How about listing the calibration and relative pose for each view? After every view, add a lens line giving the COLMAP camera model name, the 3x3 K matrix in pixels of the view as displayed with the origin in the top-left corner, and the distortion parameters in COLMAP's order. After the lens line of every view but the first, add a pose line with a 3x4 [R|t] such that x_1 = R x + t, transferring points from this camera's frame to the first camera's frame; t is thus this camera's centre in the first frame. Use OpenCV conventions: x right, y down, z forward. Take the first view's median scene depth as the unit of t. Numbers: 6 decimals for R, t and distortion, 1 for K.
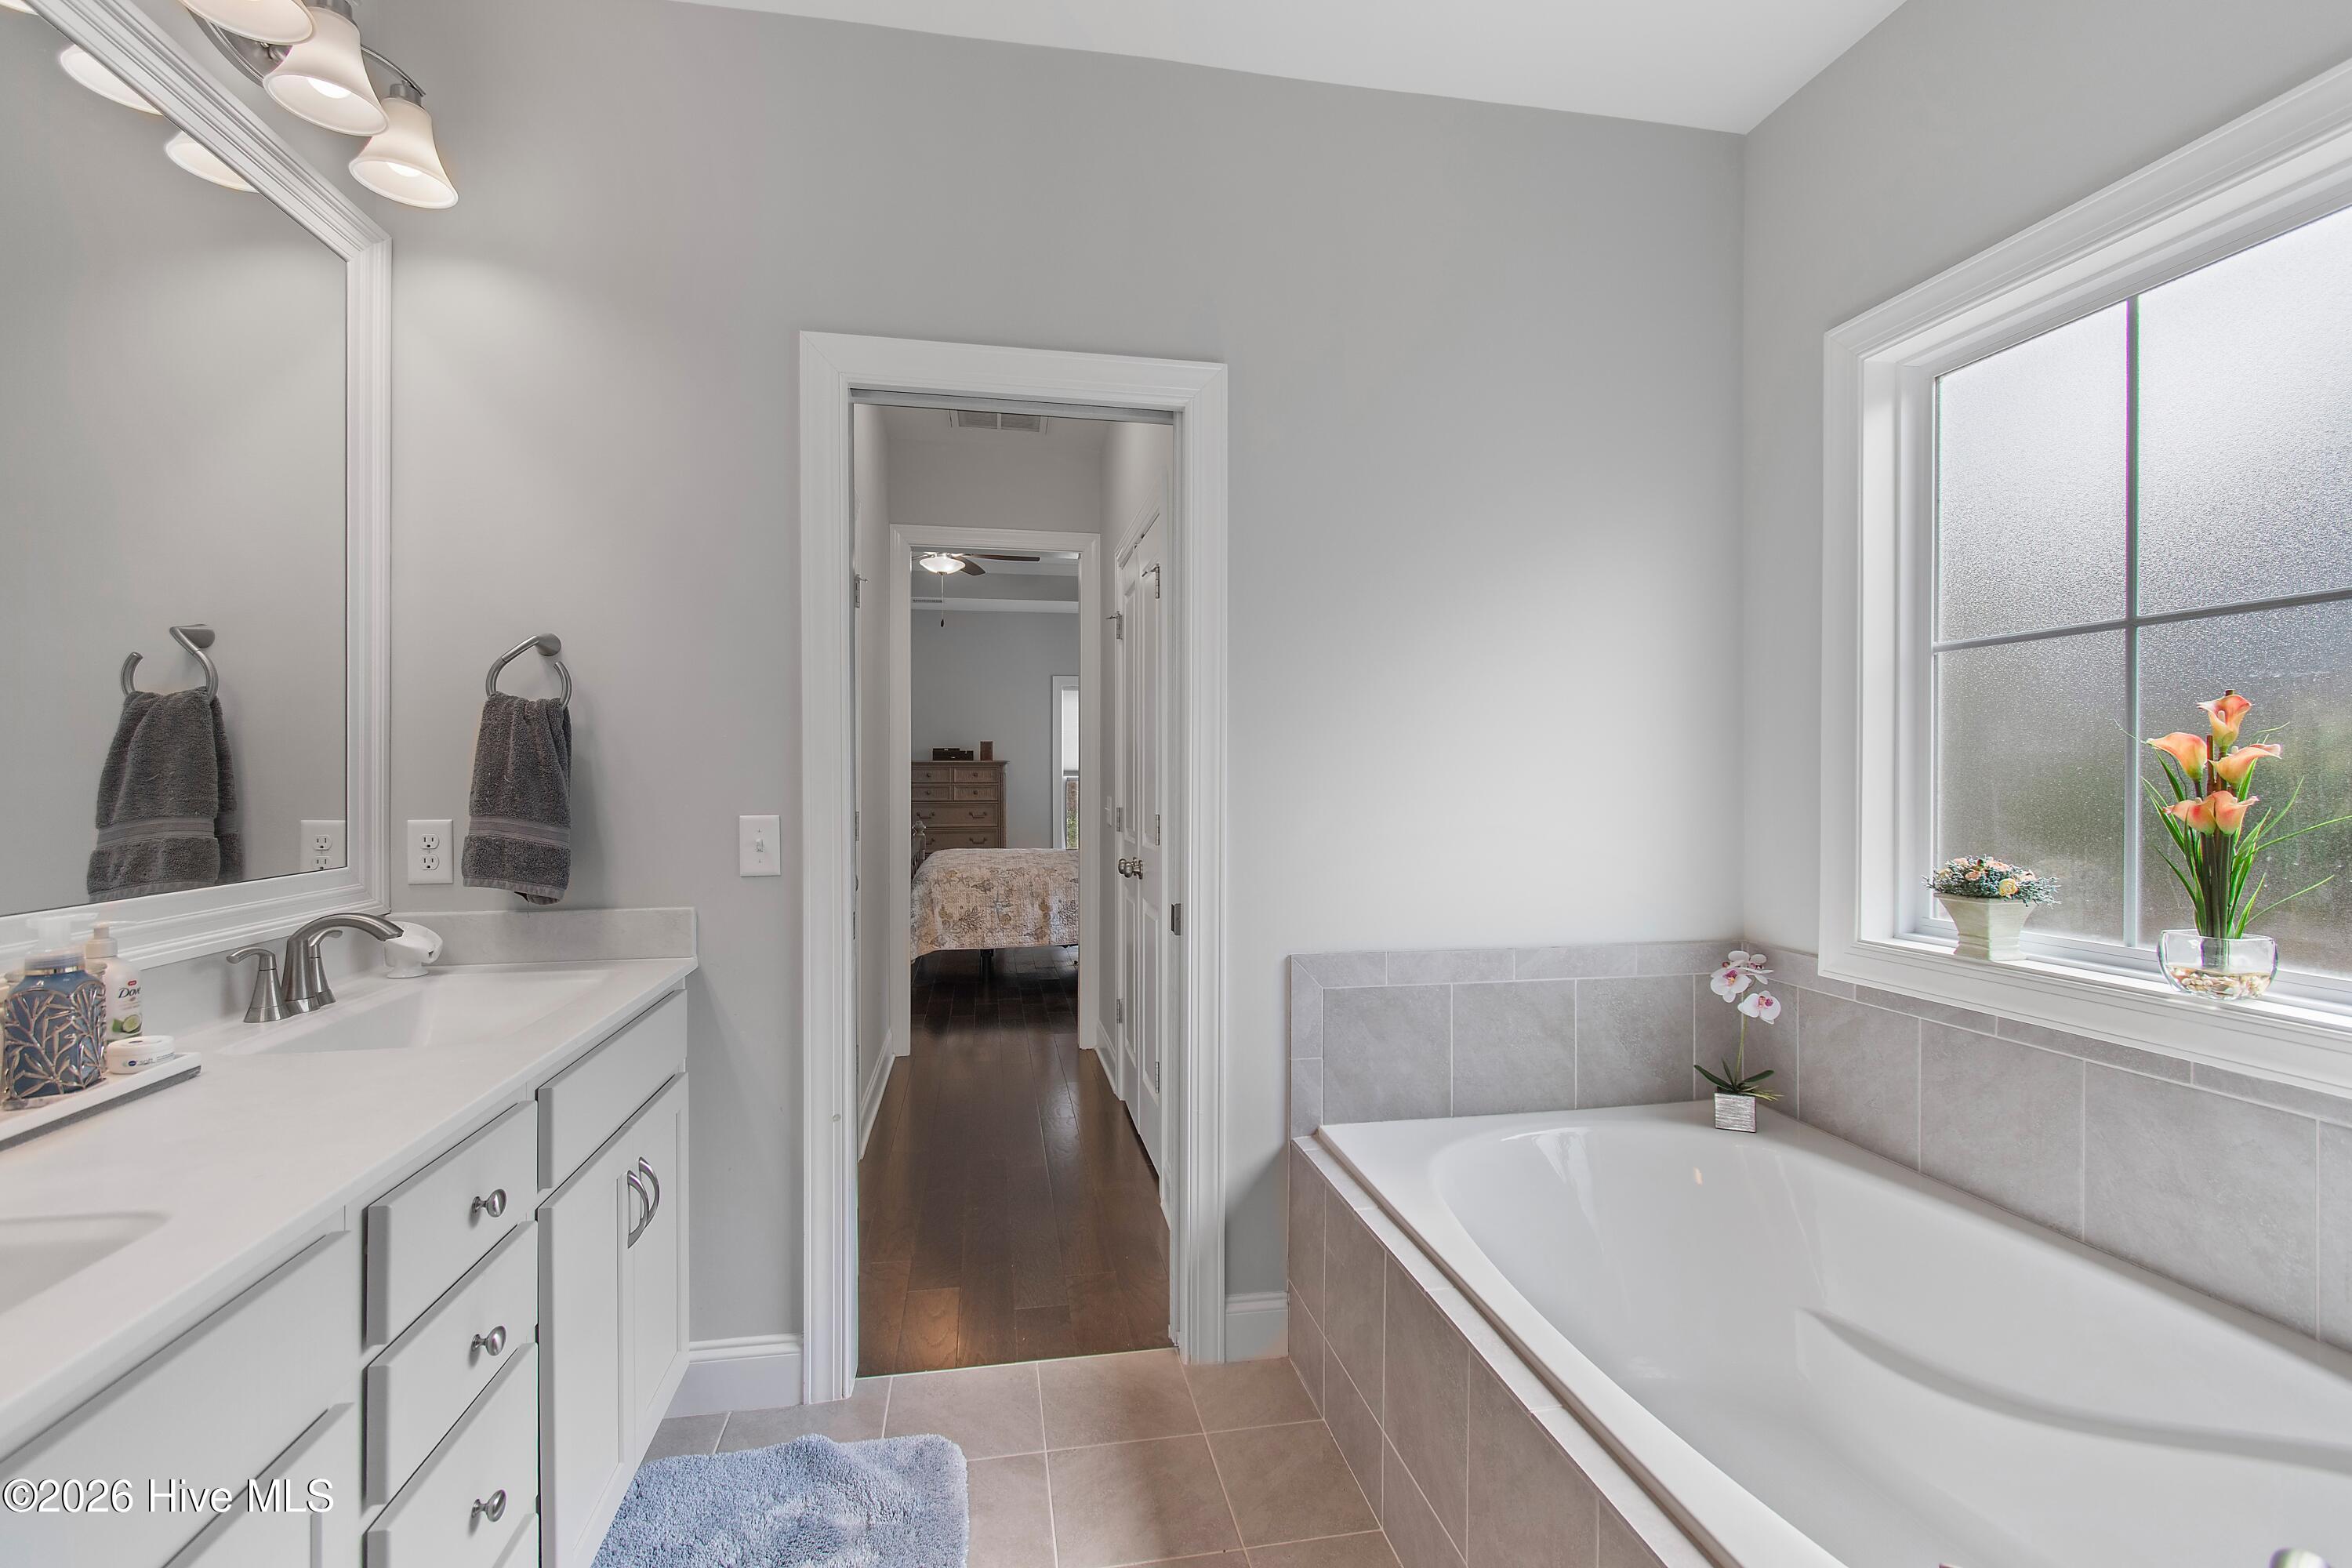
lens RADIAL K [[1045.3, 0, 1169.7], [0, 1045.3, 775.6], [0, 0, 1]] dist [0.000973, -0.001238]
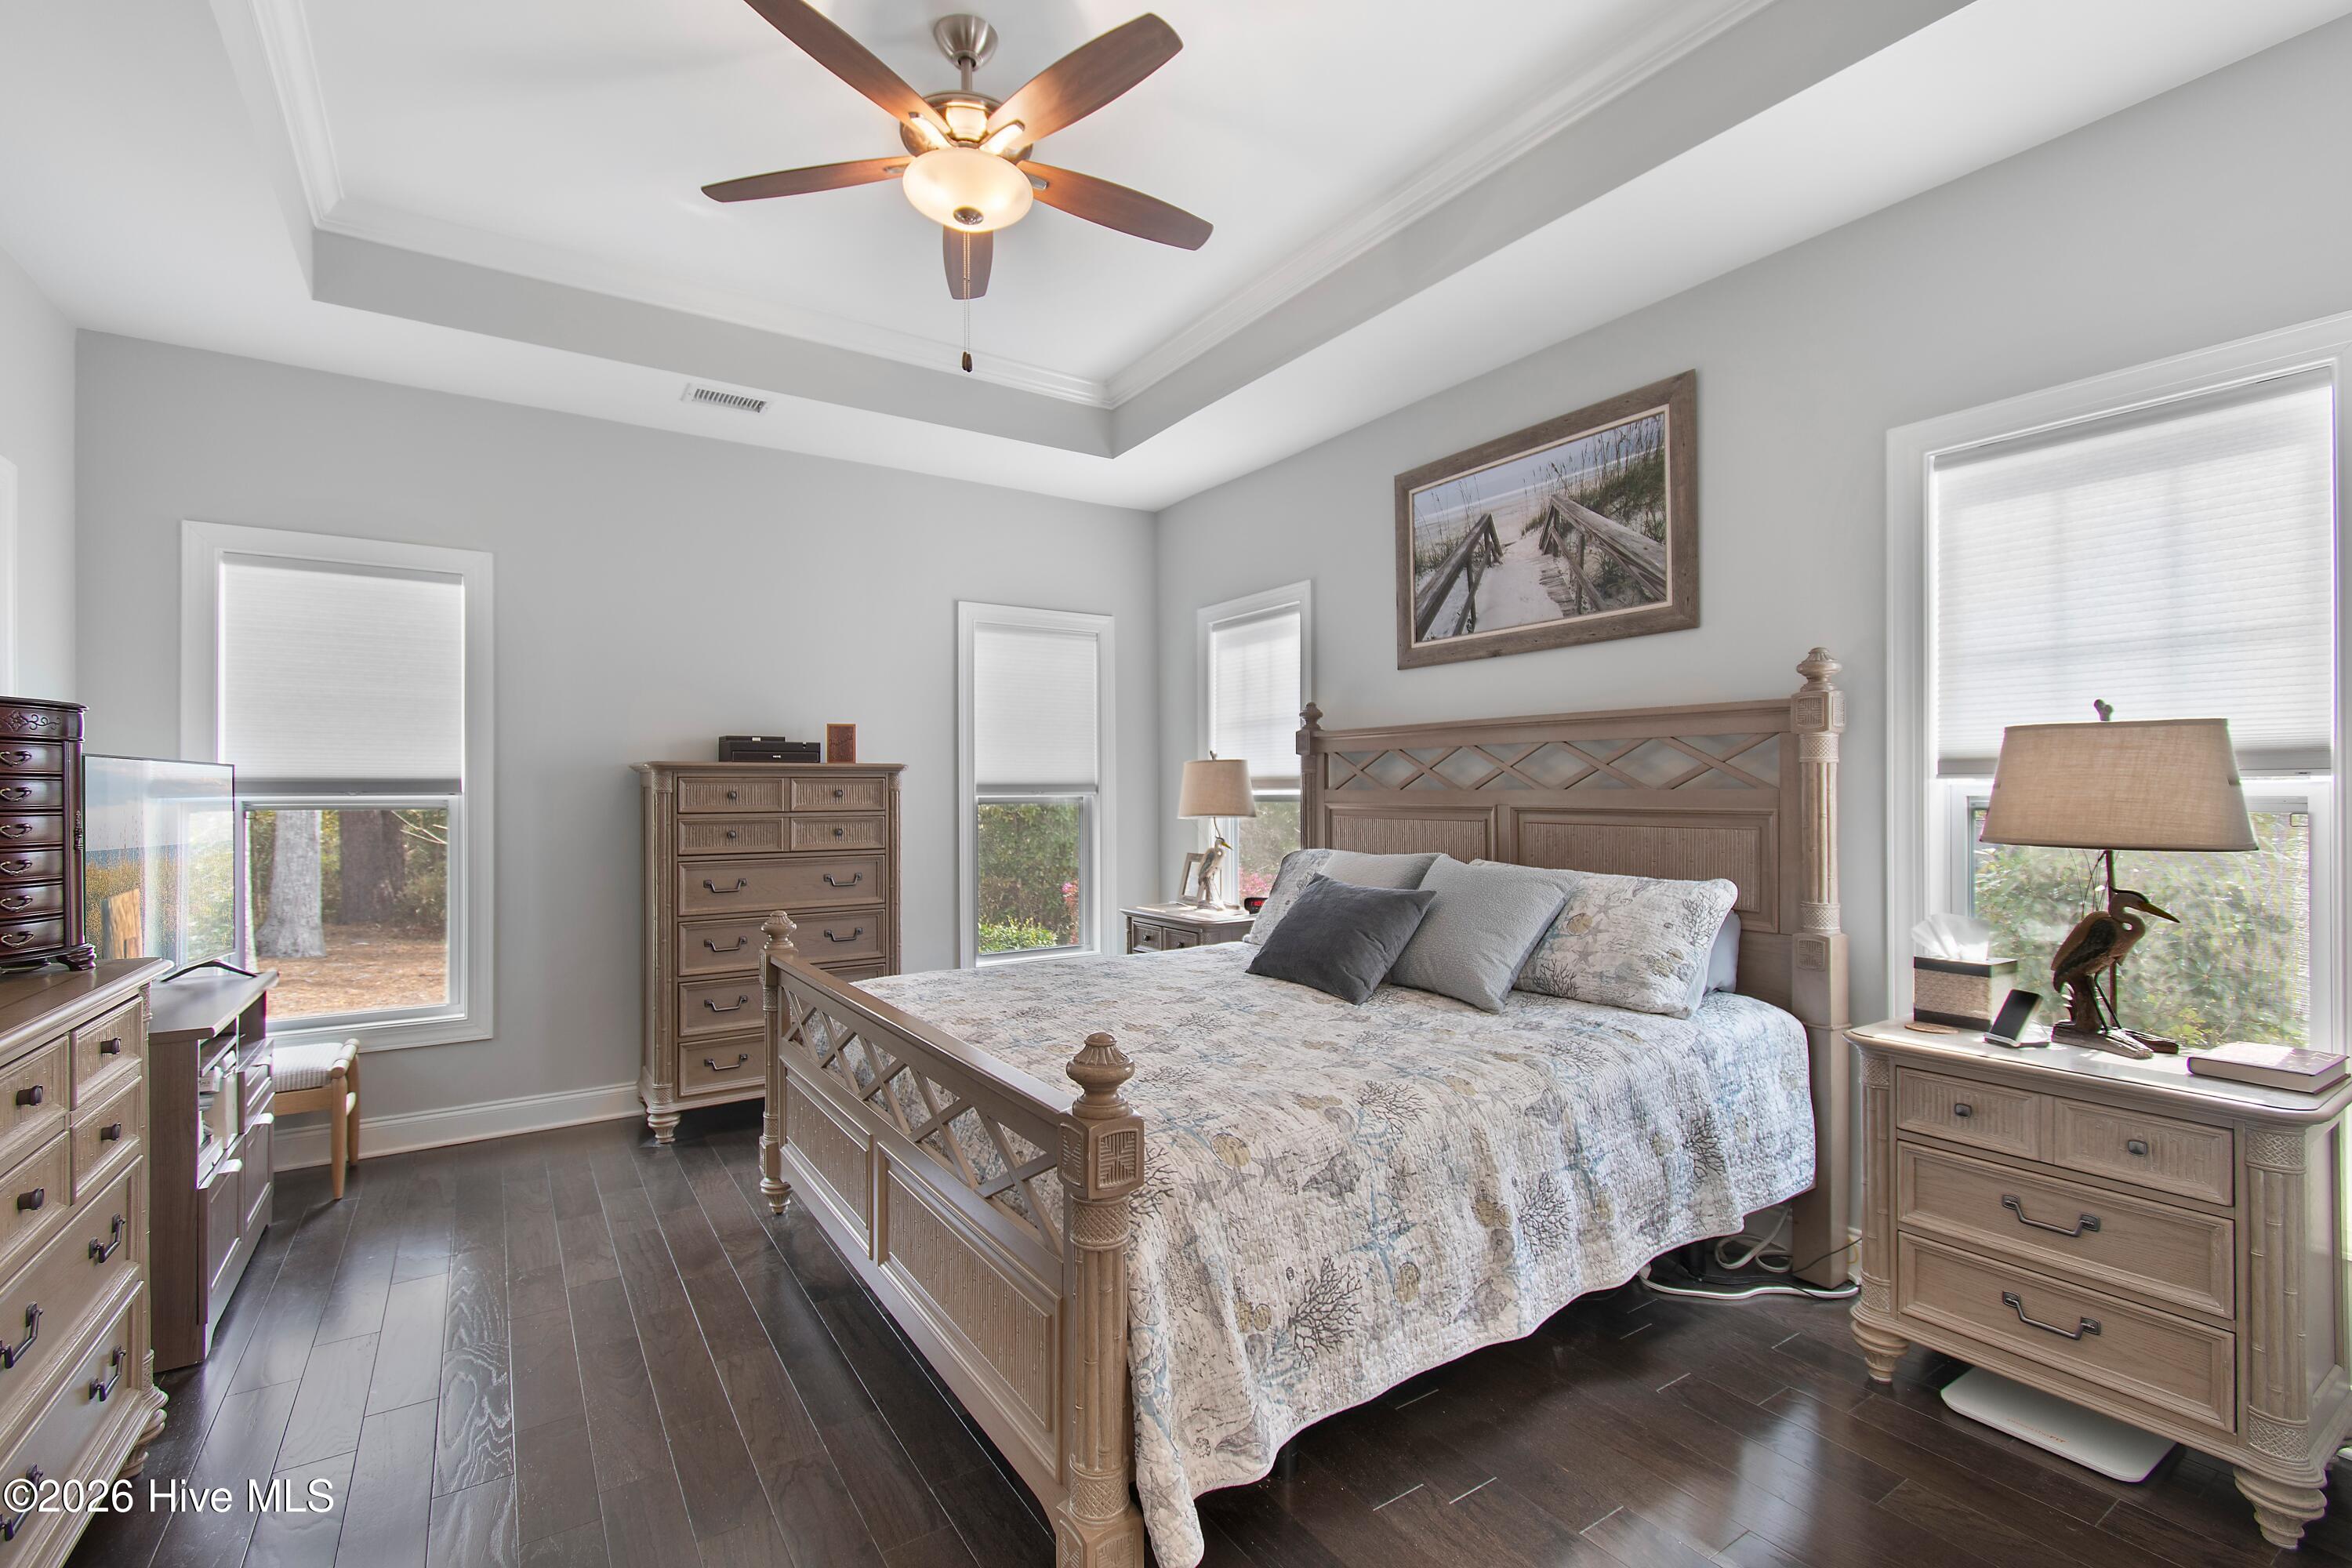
lens RADIAL K [[1045.3, 0, 1167.2], [0, 1045.3, 785.6], [0, 0, 1]] dist [0.000973, -0.001238]
pose [[0.920852, -0.003565, 0.389896, -0.232637], [0.005723, 0.999974, -0.004374, -0.001606], [-0.389870, 0.006259, 0.920849, 0.522129]]
